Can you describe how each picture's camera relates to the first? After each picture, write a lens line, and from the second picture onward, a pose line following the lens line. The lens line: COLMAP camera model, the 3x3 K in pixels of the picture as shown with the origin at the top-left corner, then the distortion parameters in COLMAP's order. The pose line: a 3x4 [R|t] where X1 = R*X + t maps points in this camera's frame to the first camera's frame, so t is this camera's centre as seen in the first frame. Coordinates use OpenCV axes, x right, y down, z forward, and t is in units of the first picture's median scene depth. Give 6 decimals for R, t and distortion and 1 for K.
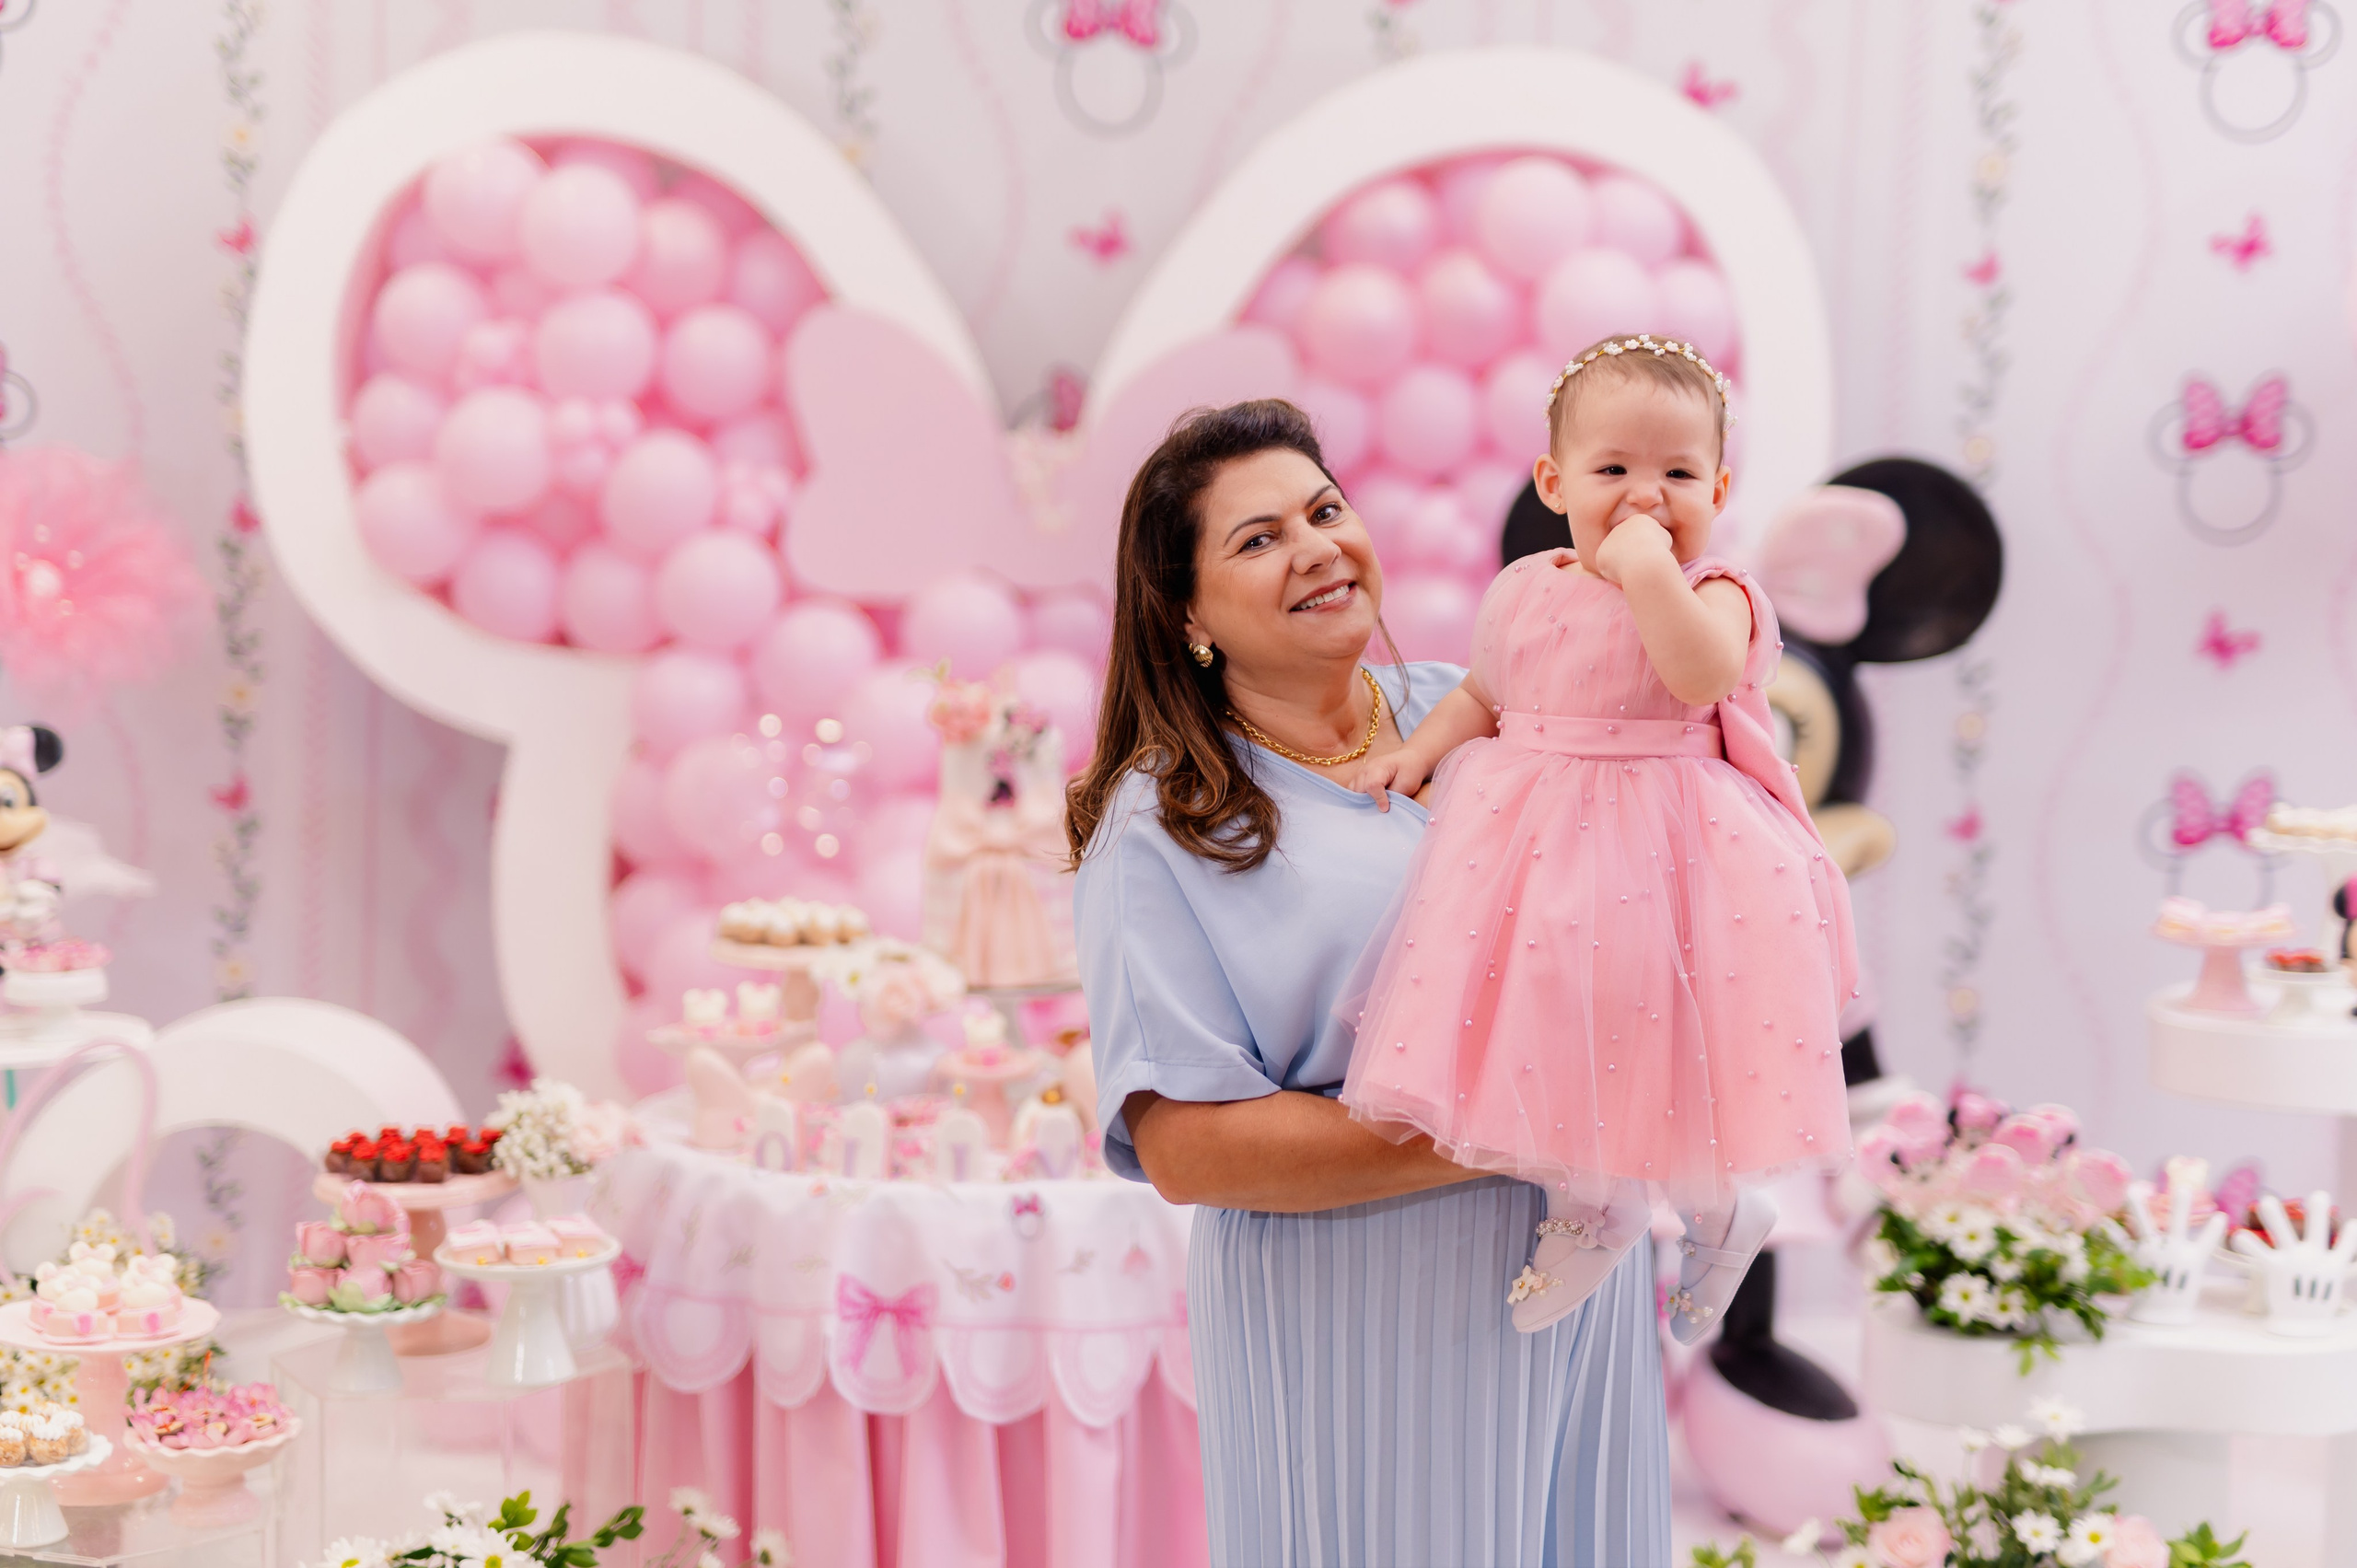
lens RADIAL K [[3240.7, 0, 1185.1], [0, 3240.7, 786.3], [0, 0, 1]] dist [-0.004958, 0.021399]
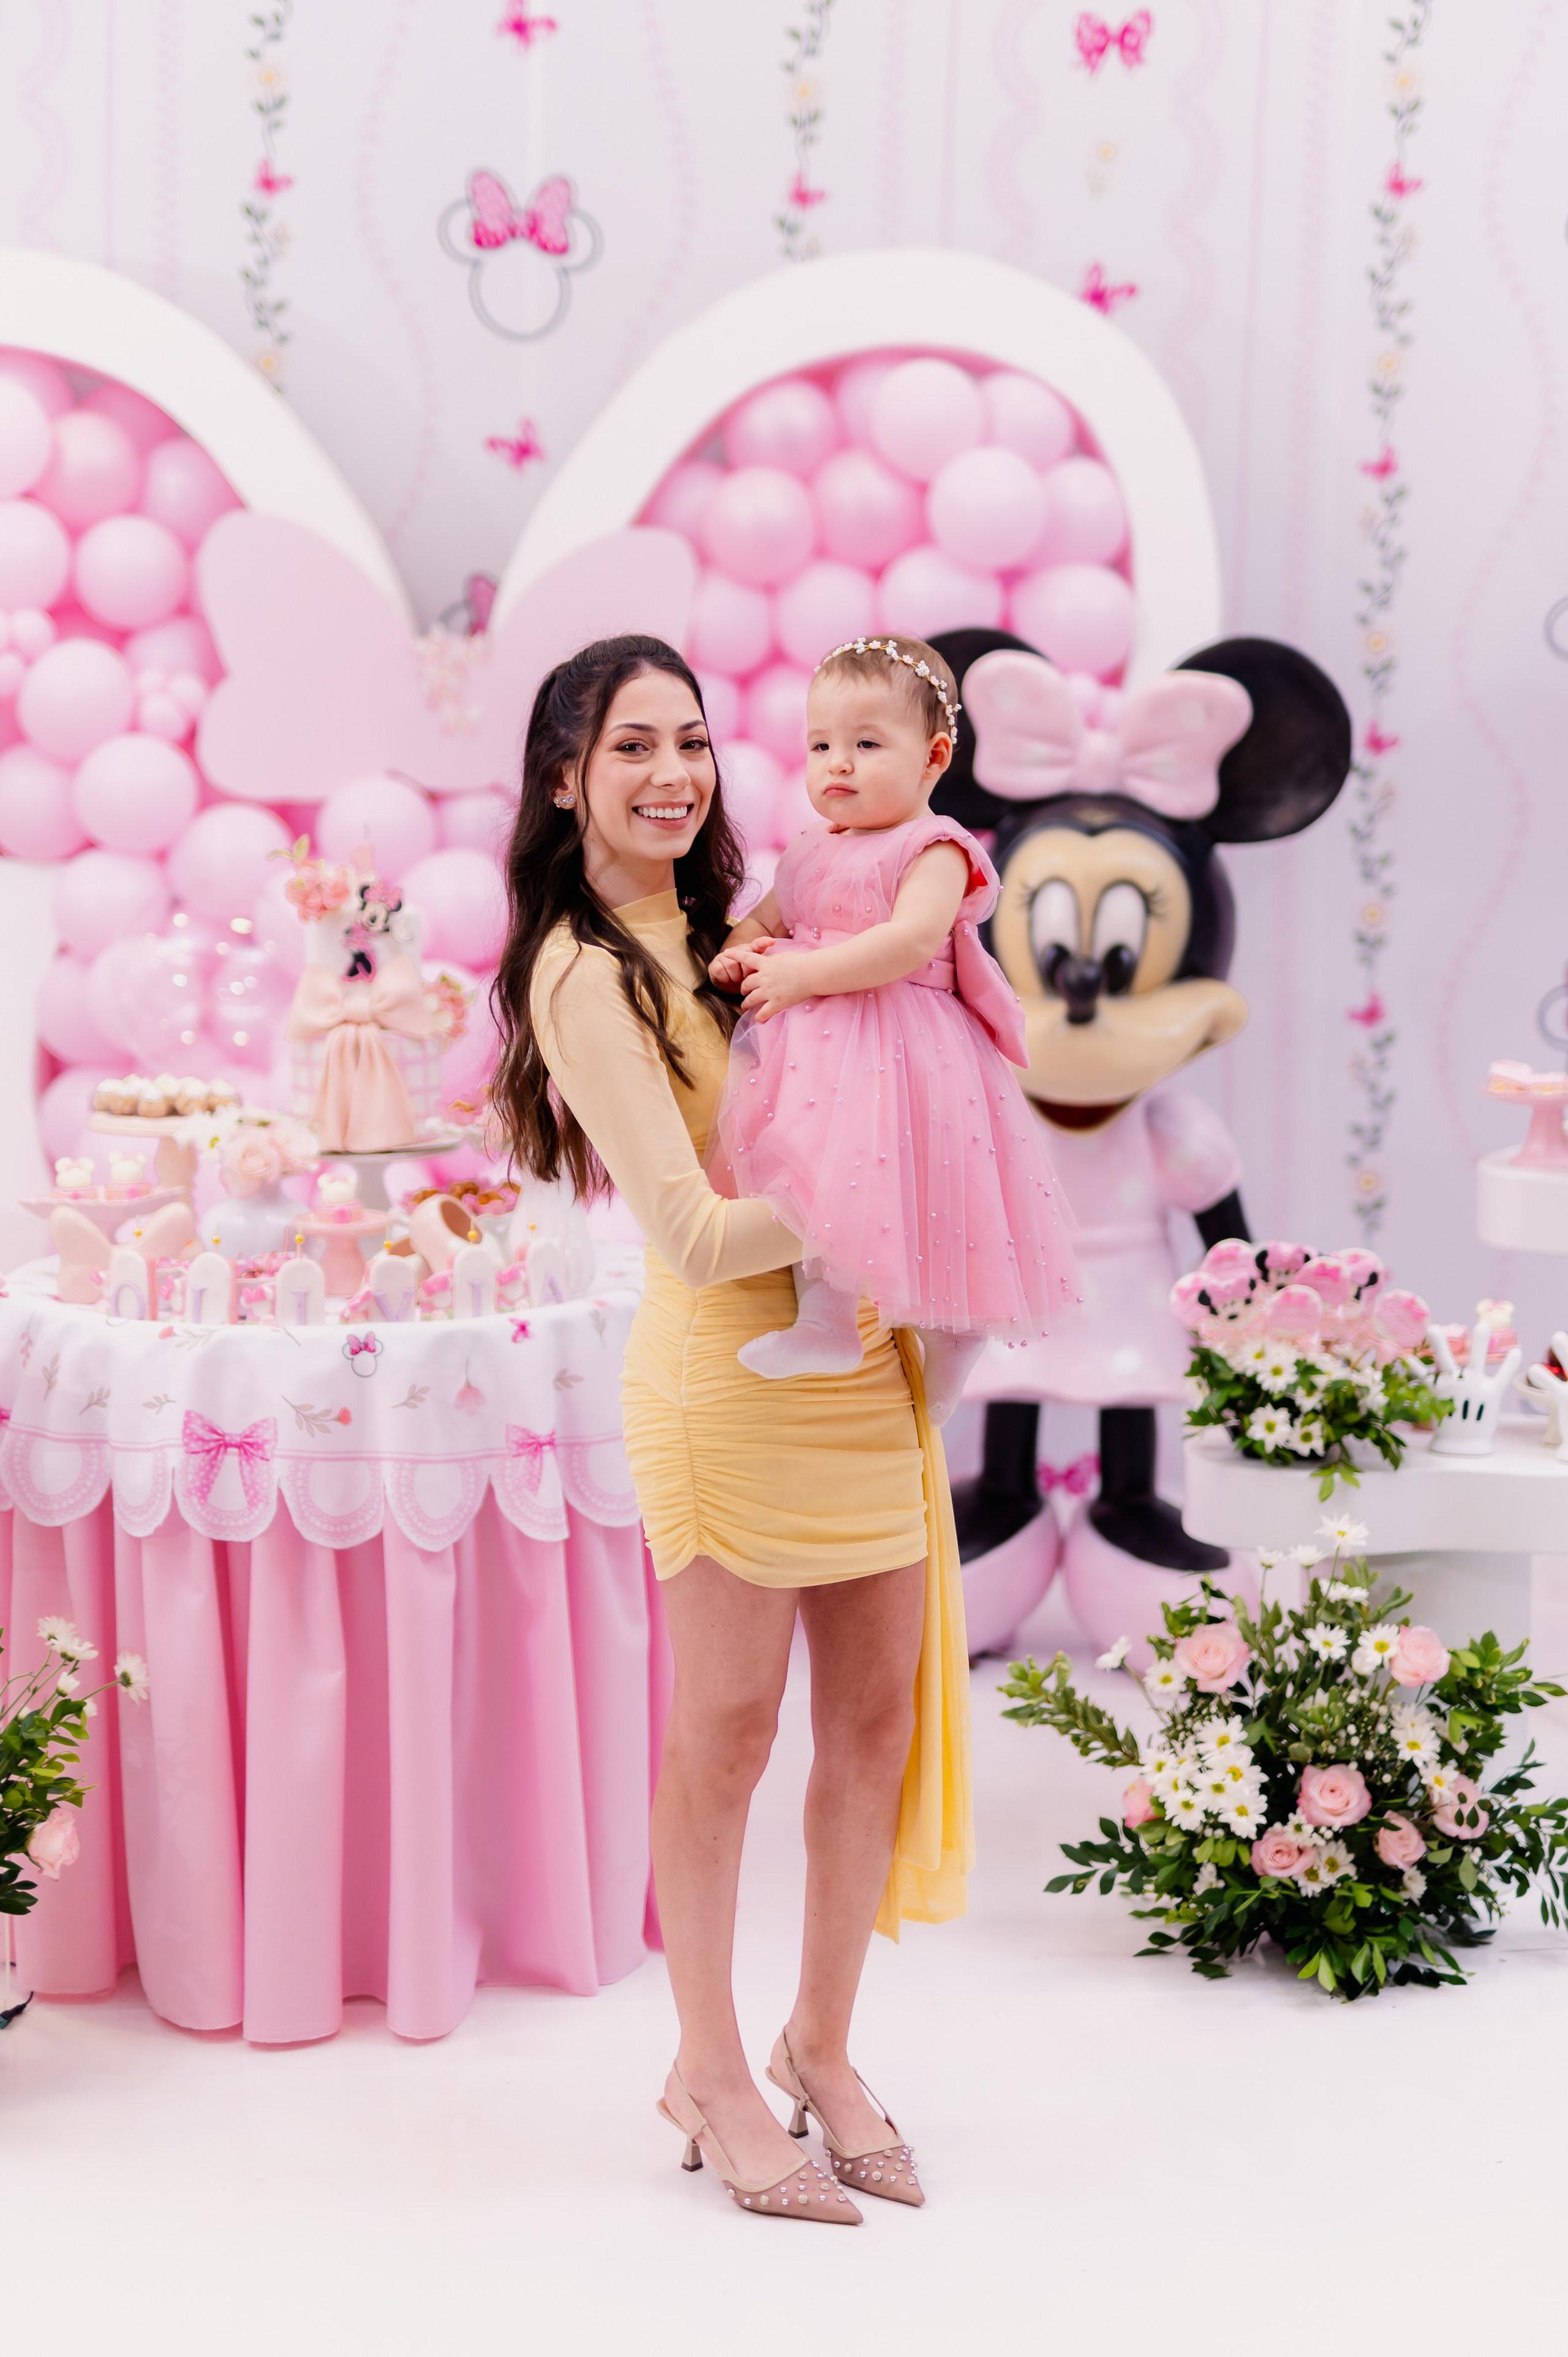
lens RADIAL K [[3274.0, 0, 788.8], [0, 3274.0, 1209.9], [0, 0, 1]] dist [-0.003028, -0.013694]
pose [[0.999868, -0.013796, 0.008613, 0.071713], [0.013325, 0.998527, 0.052587, 0.026923], [-0.009326, -0.052466, 0.998579, -0.059887]]
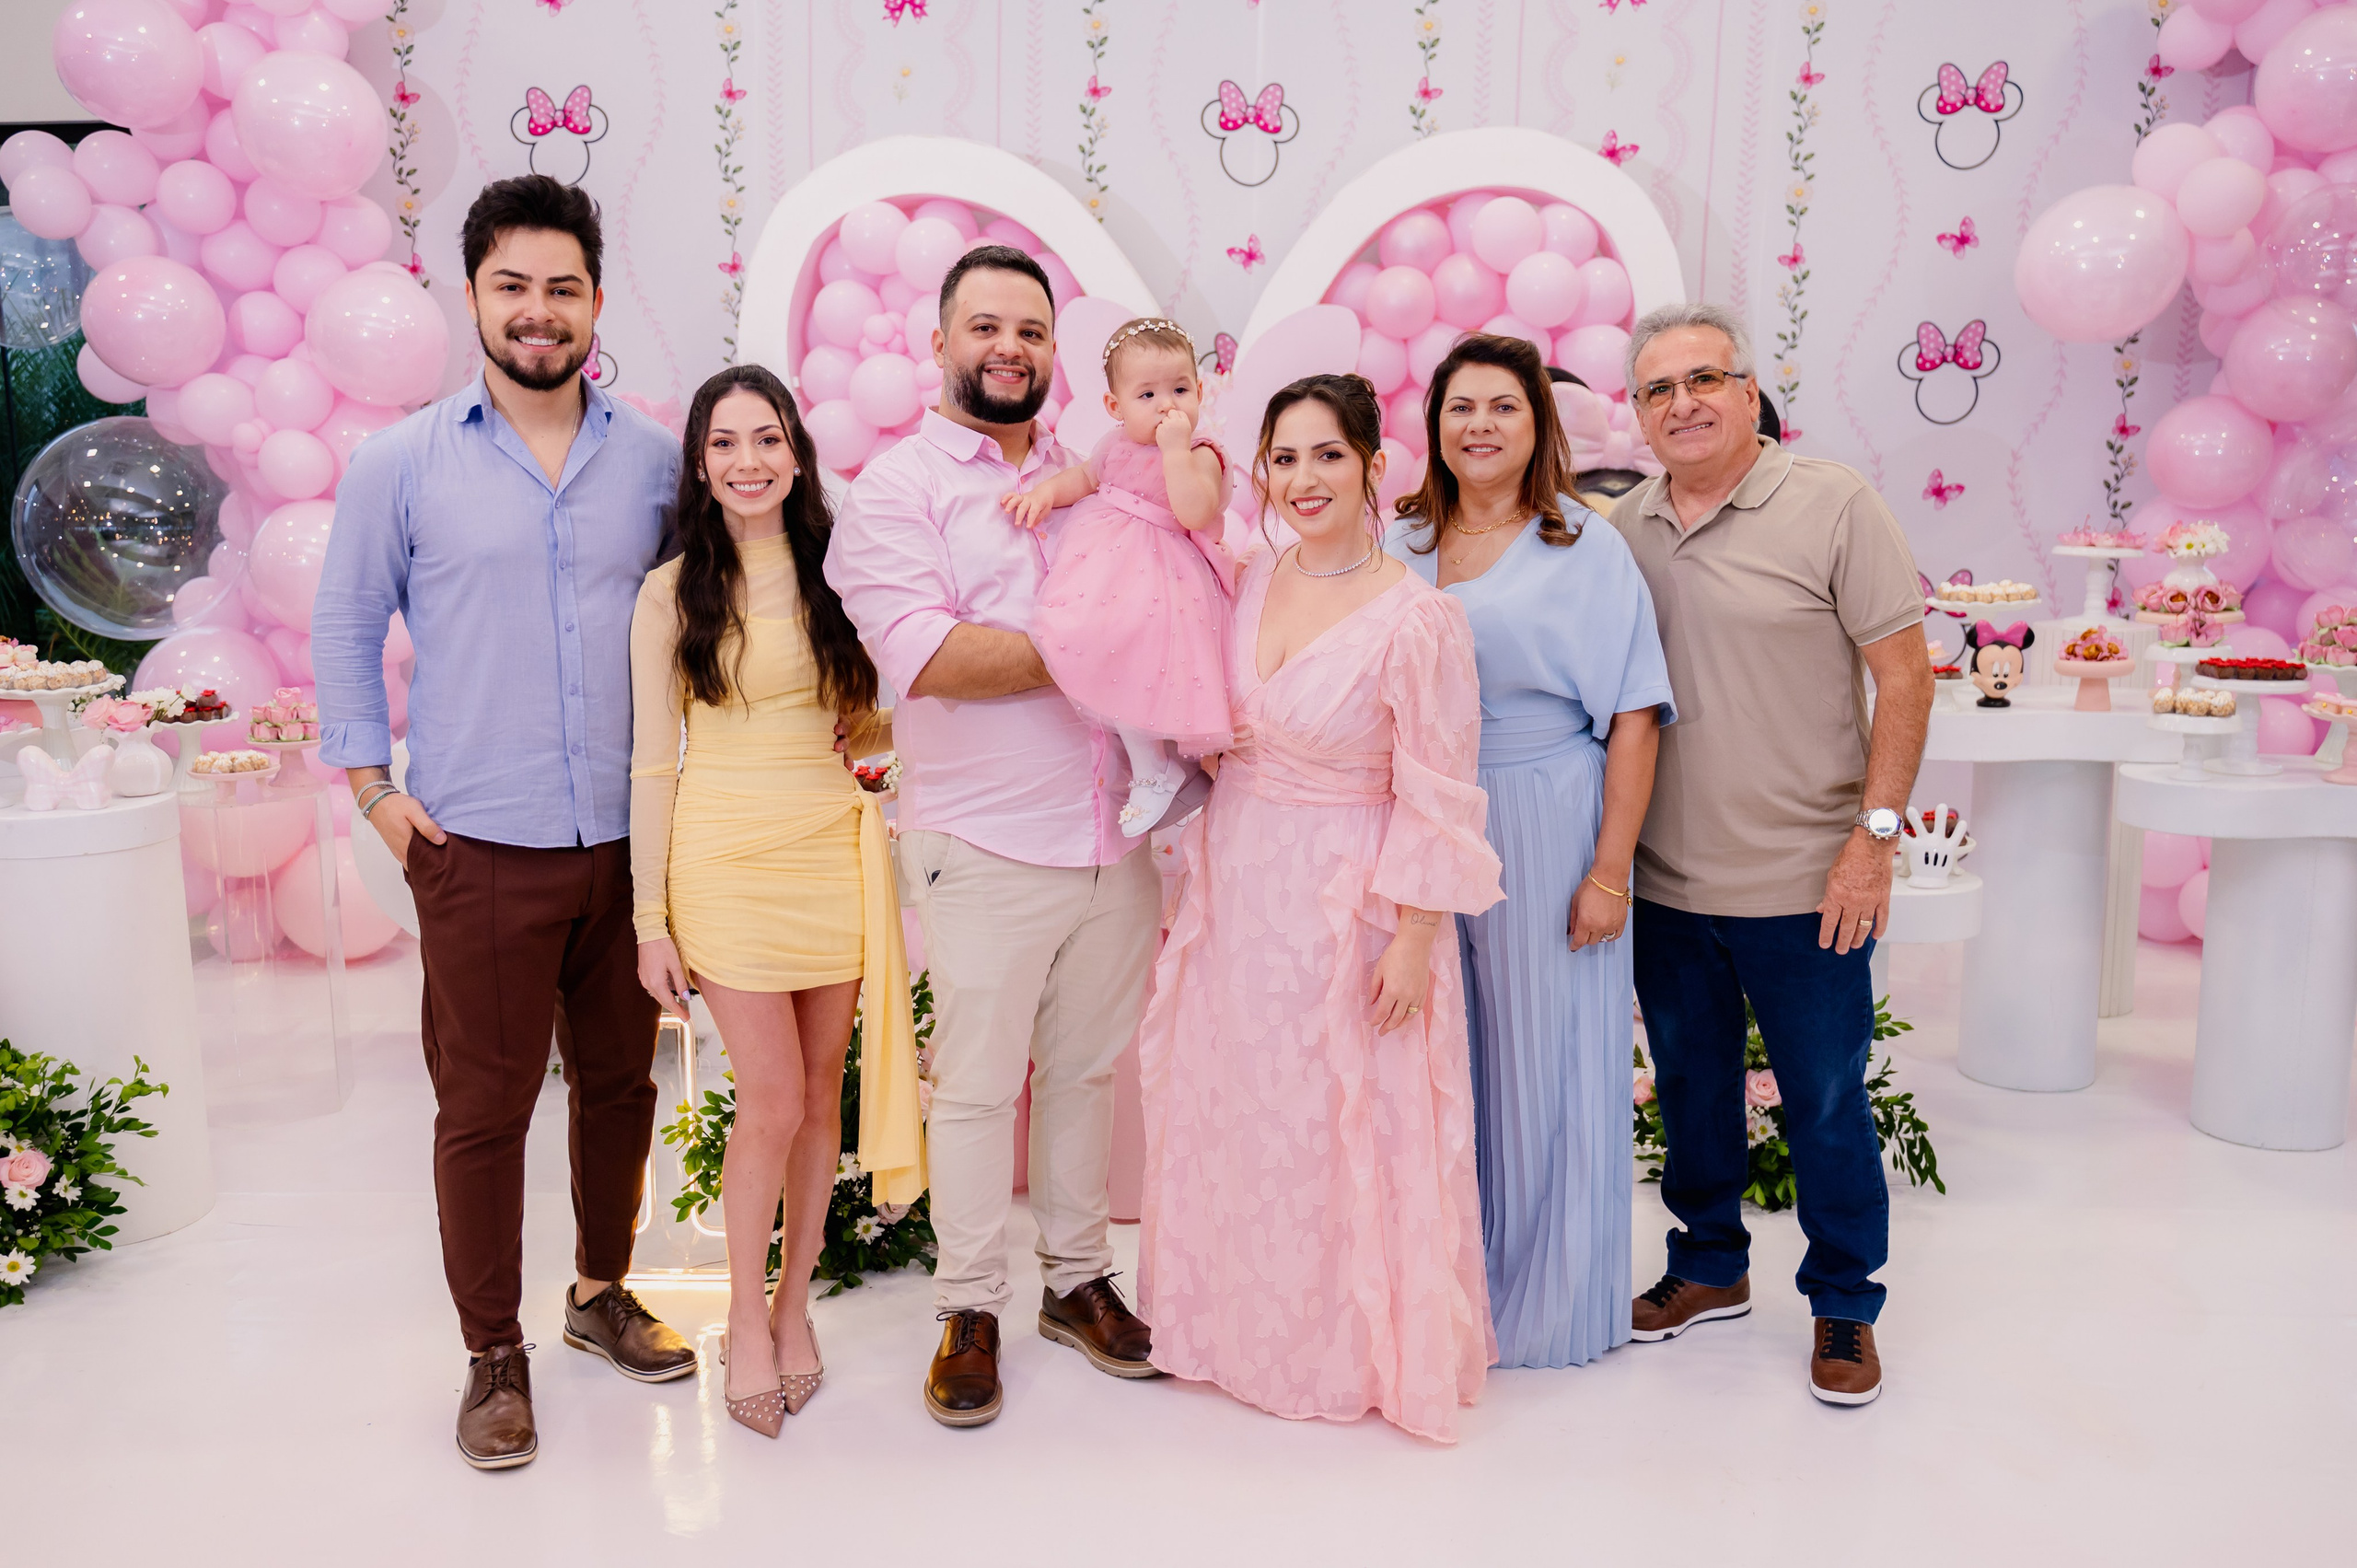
lens RADIAL K [[2065.3, 0, 1183.5], [0, 2065.3, 823.1], [0, 0, 1]] dist [0.000555, -0.010659]
pose [[0.996798, -0.004345, -0.079846, 0.037676], [0.012225, 0.995064, 0.098476, 0.023204], [0.079024, -0.099137, 0.991931, -0.106574]]
